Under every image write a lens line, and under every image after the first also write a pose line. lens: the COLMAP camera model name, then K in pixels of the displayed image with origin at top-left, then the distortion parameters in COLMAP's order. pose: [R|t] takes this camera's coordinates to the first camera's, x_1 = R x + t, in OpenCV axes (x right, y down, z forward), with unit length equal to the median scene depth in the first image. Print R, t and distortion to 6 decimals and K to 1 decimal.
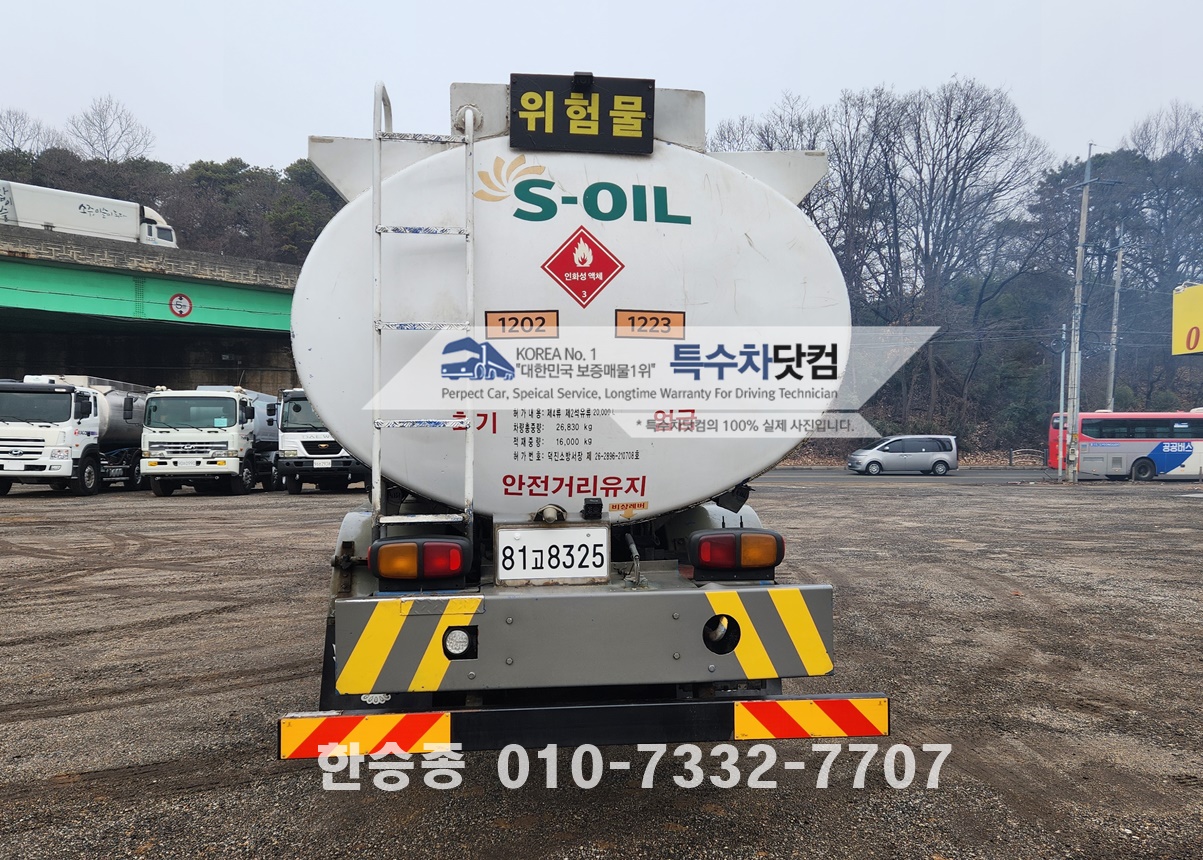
lens RADIAL K [[1080.6, 0, 601.5], [0, 1080.6, 430.0], [0, 0, 1]] dist [0.058028, -0.004152]
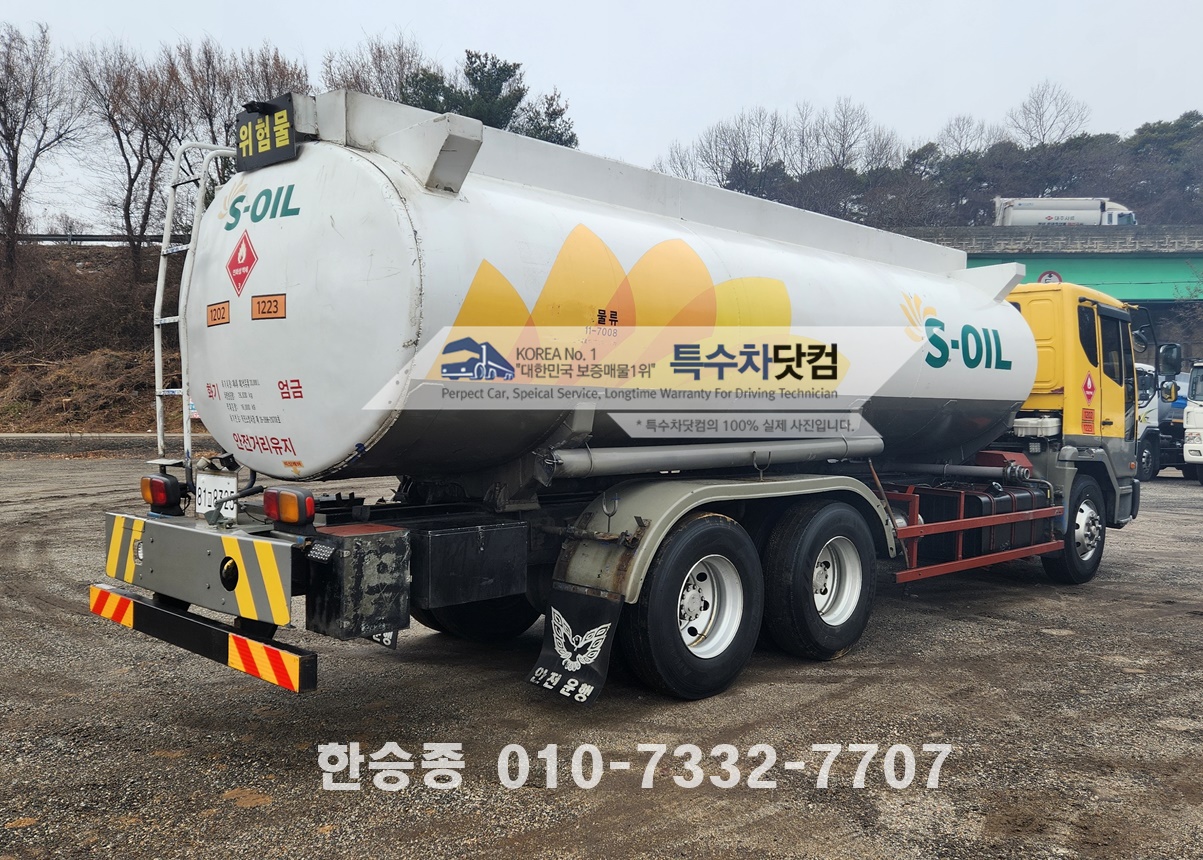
lens RADIAL K [[1080.6, 0, 601.5], [0, 1080.6, 430.0], [0, 0, 1]] dist [0.058028, -0.004152]
pose [[0.598540, 0.021899, -0.800794, 0.166999], [-0.007825, 0.999738, 0.021490, 0.000997], [0.801055, -0.006596, 0.598555, 0.081152]]
